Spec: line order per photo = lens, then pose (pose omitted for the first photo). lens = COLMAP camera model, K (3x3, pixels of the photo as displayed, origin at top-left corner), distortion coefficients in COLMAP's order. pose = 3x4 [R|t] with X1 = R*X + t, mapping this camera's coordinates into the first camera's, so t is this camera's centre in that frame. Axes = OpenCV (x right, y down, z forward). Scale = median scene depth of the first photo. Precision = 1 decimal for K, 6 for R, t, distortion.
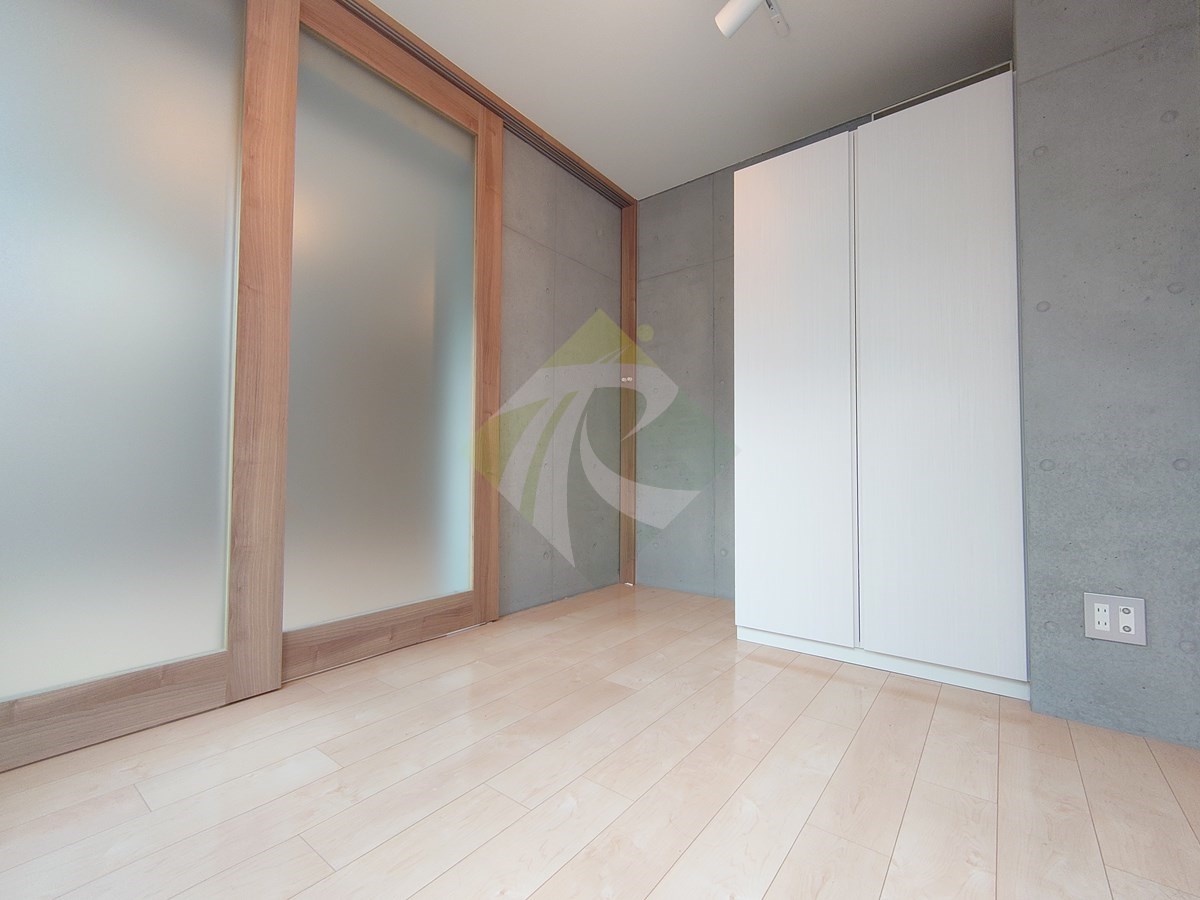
lens RADIAL K [[517.4, 0, 603.9], [0, 517.4, 451.4], [0, 0, 1]] dist [0.005632, -0.003015]
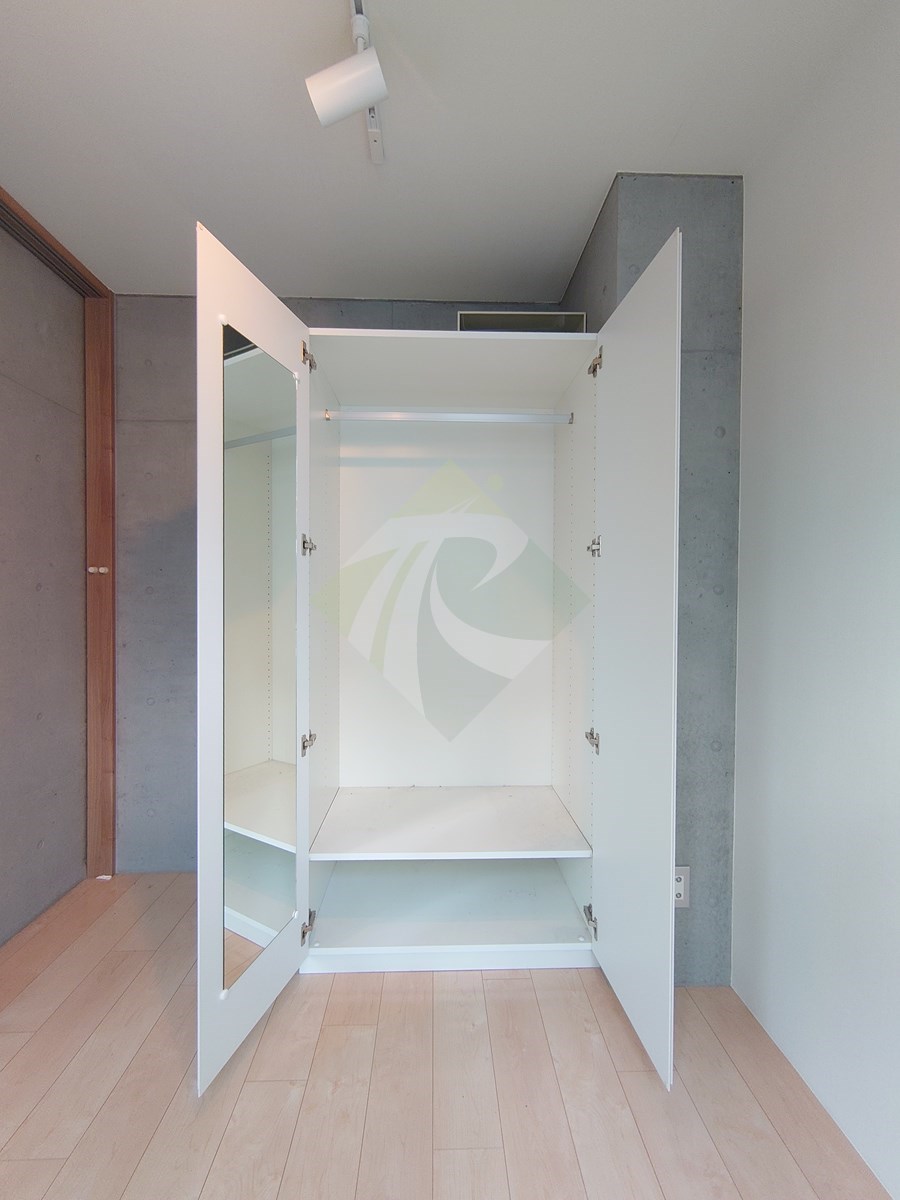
lens RADIAL K [[517.4, 0, 448.5], [0, 517.4, 597.0], [0, 0, 1]] dist [0.005632, -0.003015]
pose [[0.775431, -0.012012, 0.631318, -0.025565], [-0.022676, 0.998644, 0.046854, -0.146299], [-0.631025, -0.050648, 0.774107, 0.215640]]
